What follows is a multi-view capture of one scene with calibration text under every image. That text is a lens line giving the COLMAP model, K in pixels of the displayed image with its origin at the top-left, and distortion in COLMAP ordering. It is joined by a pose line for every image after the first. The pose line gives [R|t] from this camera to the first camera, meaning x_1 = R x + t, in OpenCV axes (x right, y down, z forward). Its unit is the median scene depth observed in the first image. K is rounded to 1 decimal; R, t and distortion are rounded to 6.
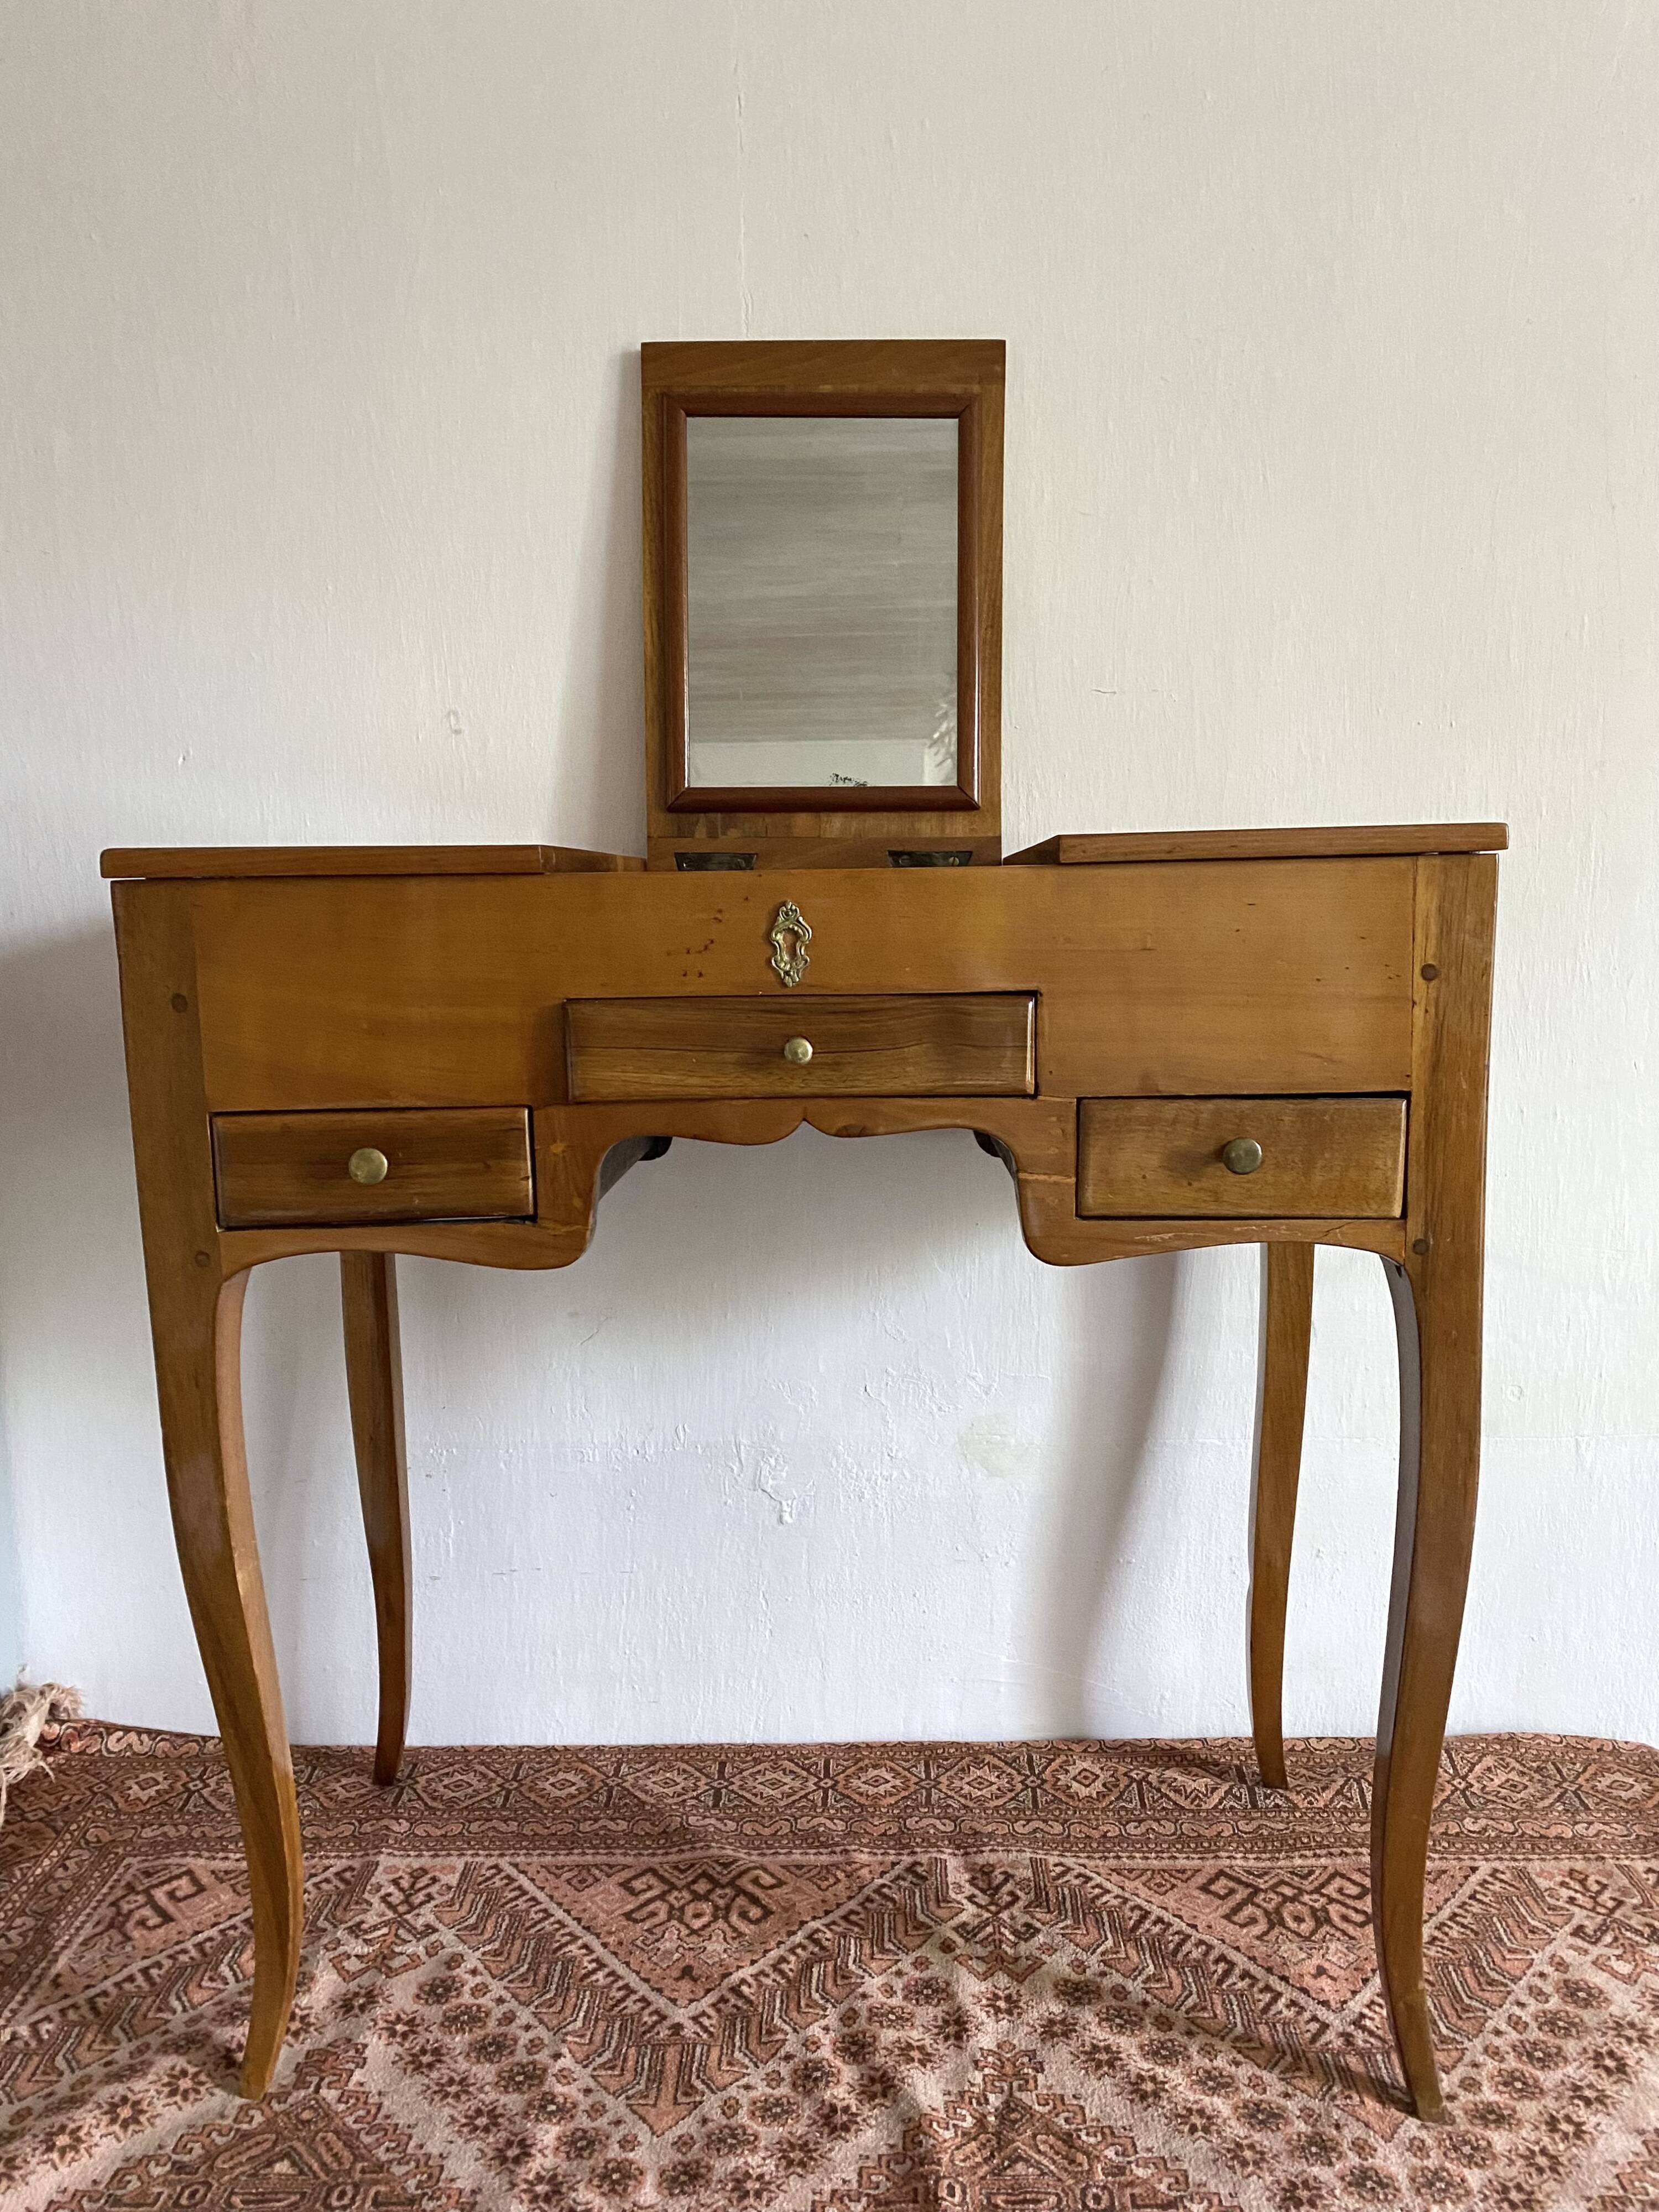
lens RADIAL K [[1648.2, 0, 818.2], [0, 1648.2, 1194.3], [0, 0, 1]] dist [-0.001179, 0.001130]
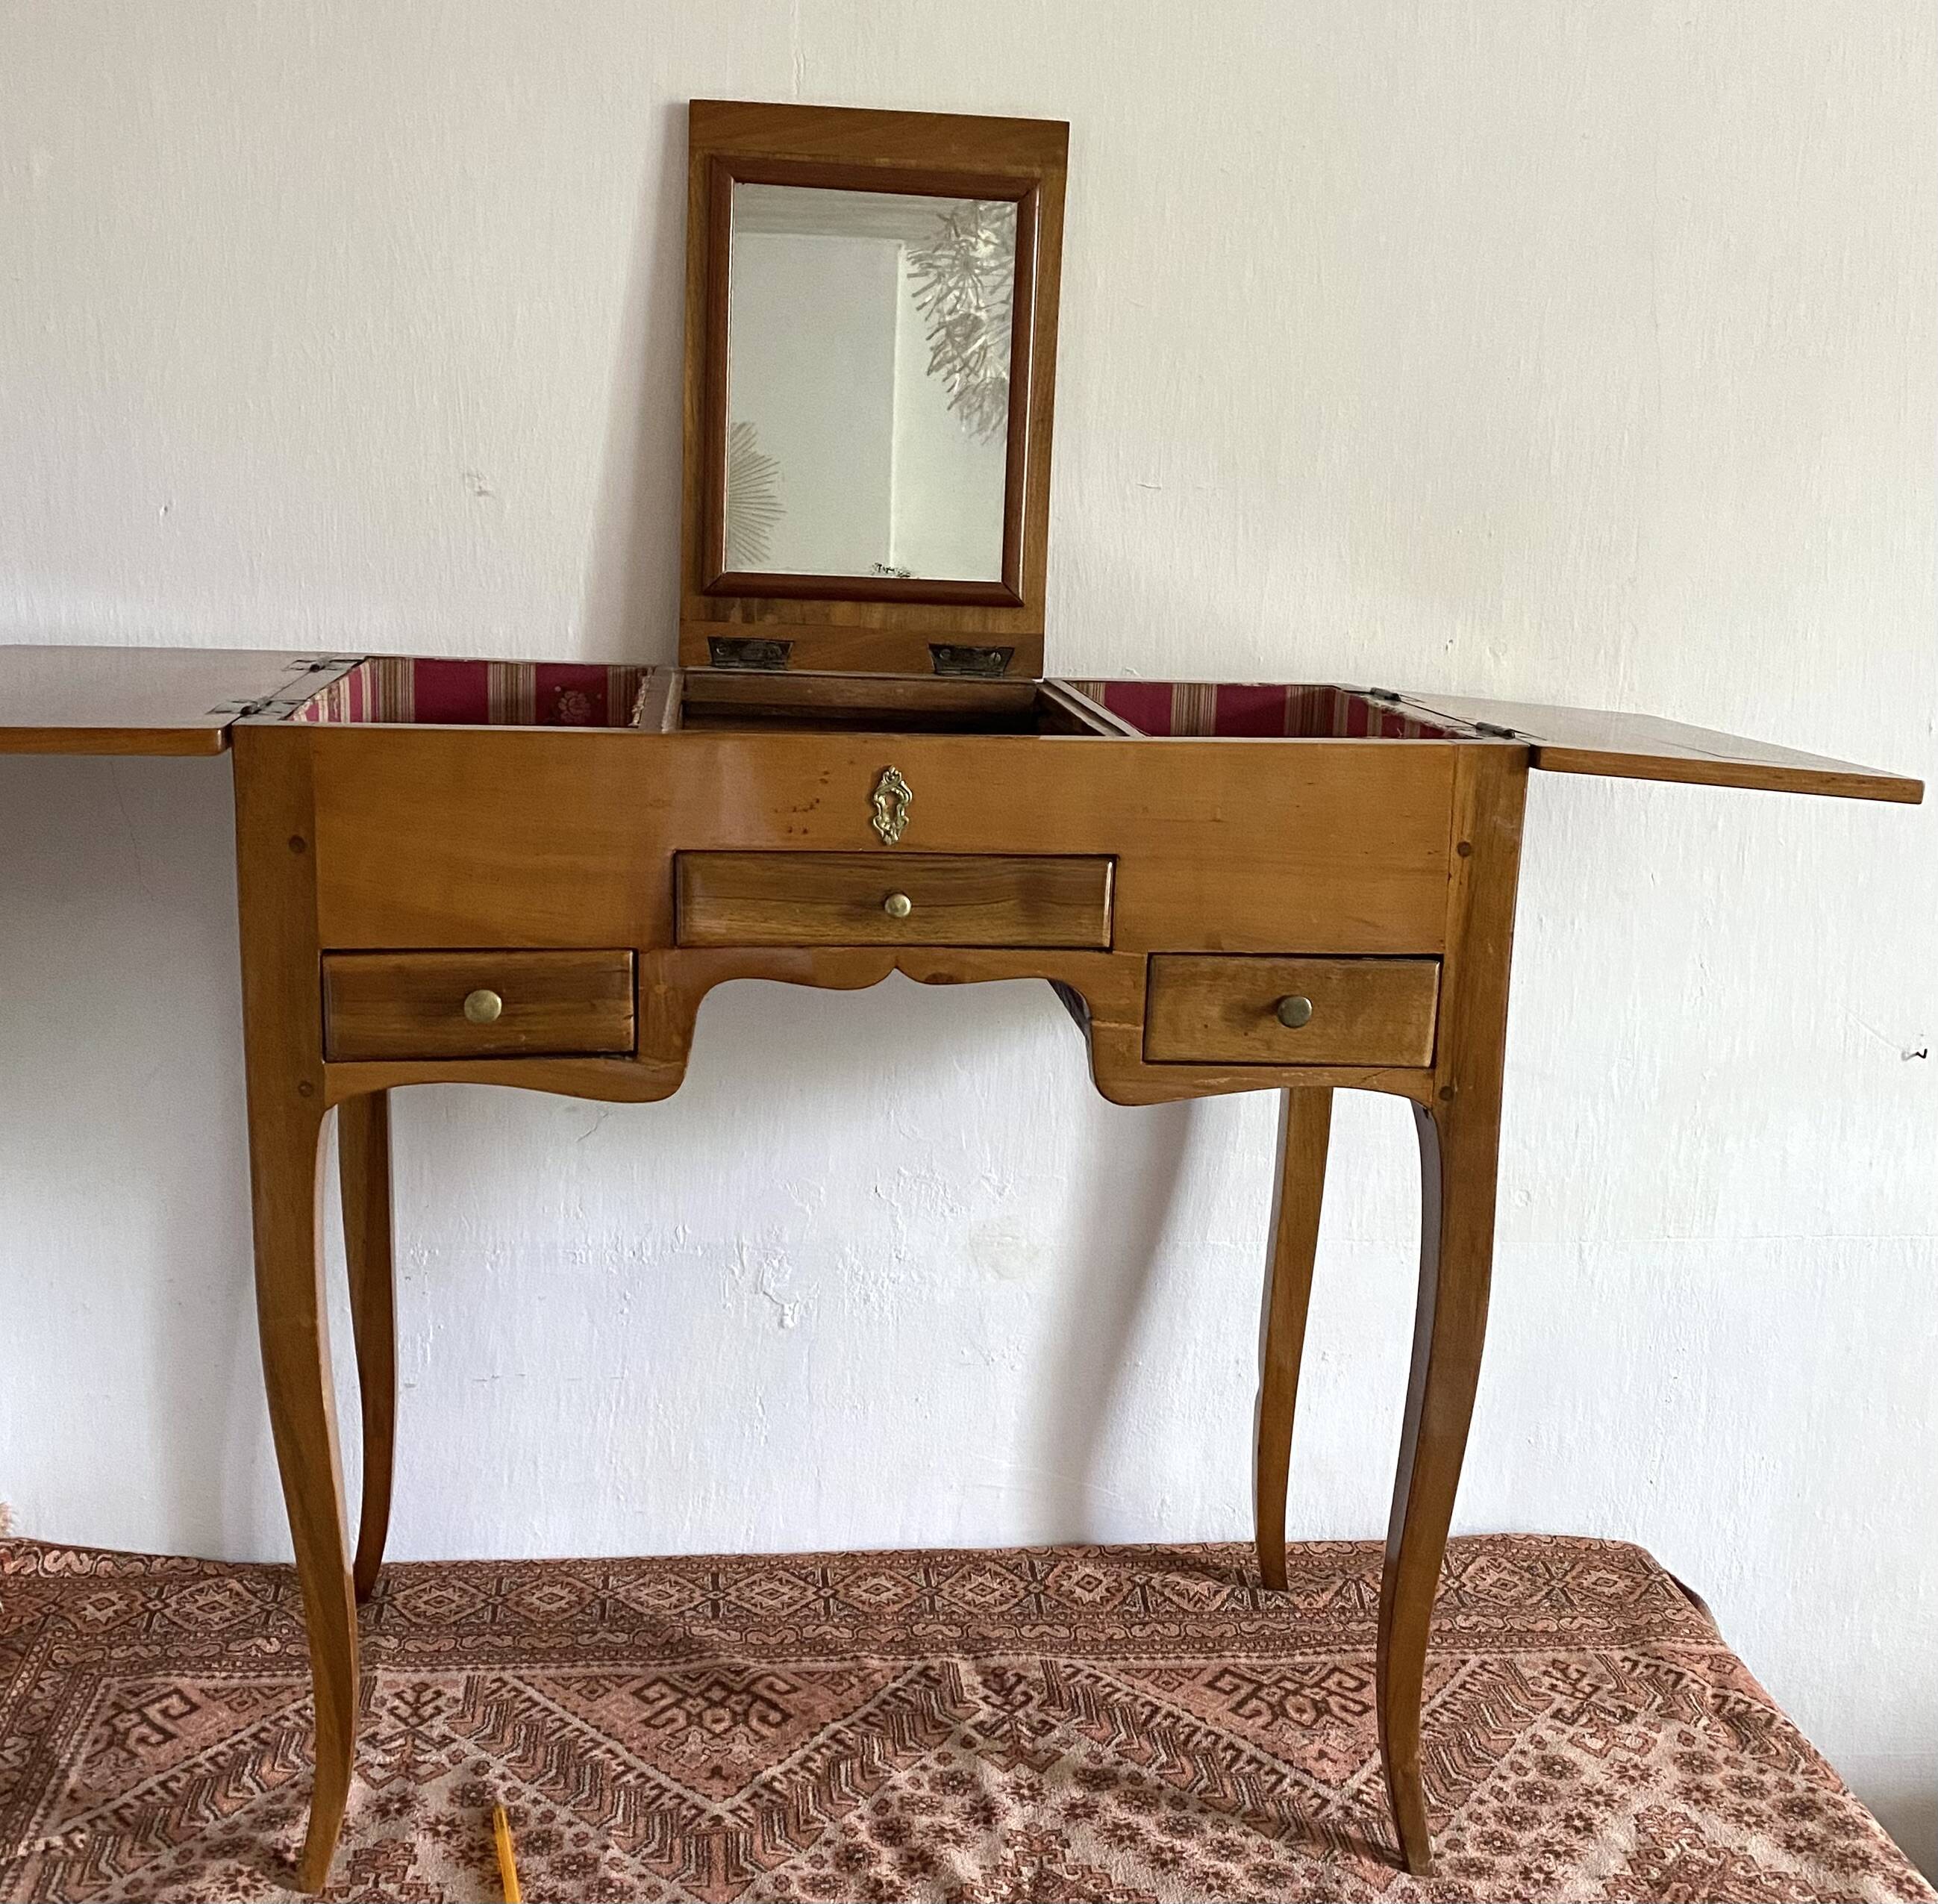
lens RADIAL K [[2217.4, 0, 897.1], [0, 2217.4, 1009.1], [0, 0, 1]] dist [-0.008488, 0.000000]
pose [[0.992329, 0.017611, 0.122363, -0.155351], [-0.026386, 0.997165, 0.070467, -0.102846], [-0.120775, -0.073155, 0.989981, -0.355099]]
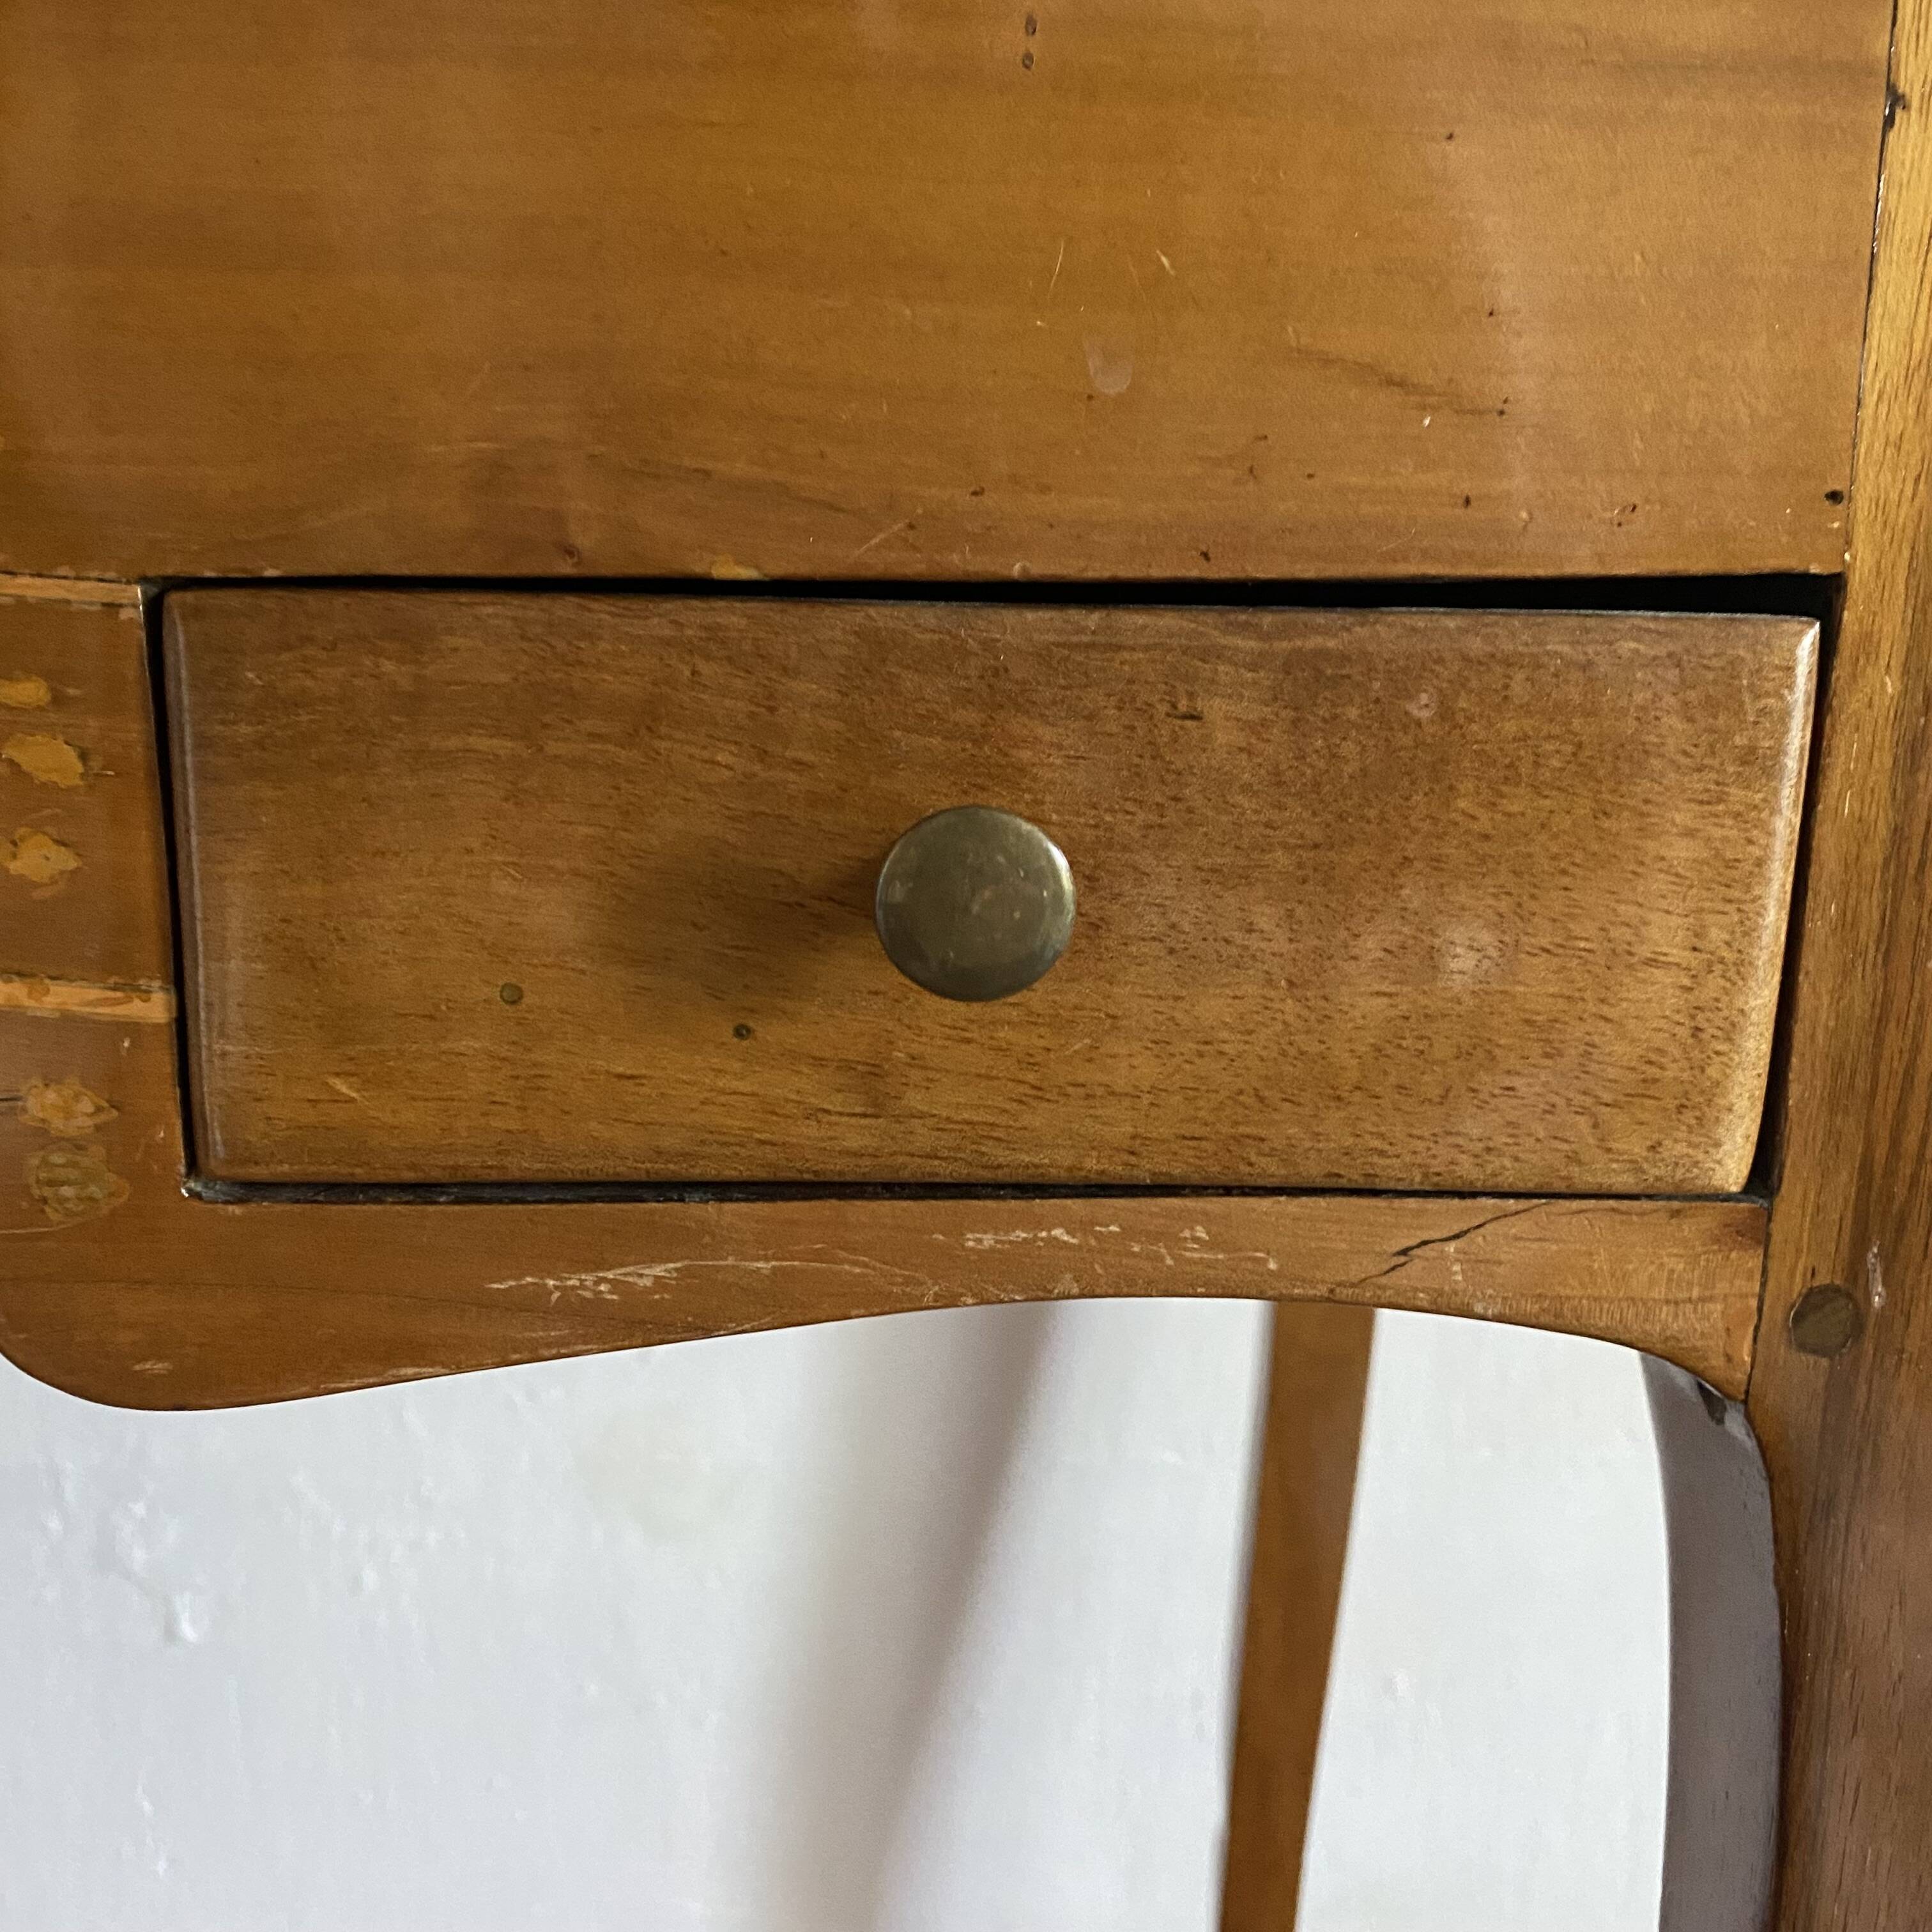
lens RADIAL K [[1913.8, 0, 951.3], [0, 1913.8, 927.7], [0, 0, 1]] dist [-0.005420, 0.000000]
pose [[0.998386, 0.015081, 0.054748, 0.203096], [-0.018059, 0.998361, 0.054304, -0.027563], [-0.053840, -0.055205, 0.997022, 0.658779]]
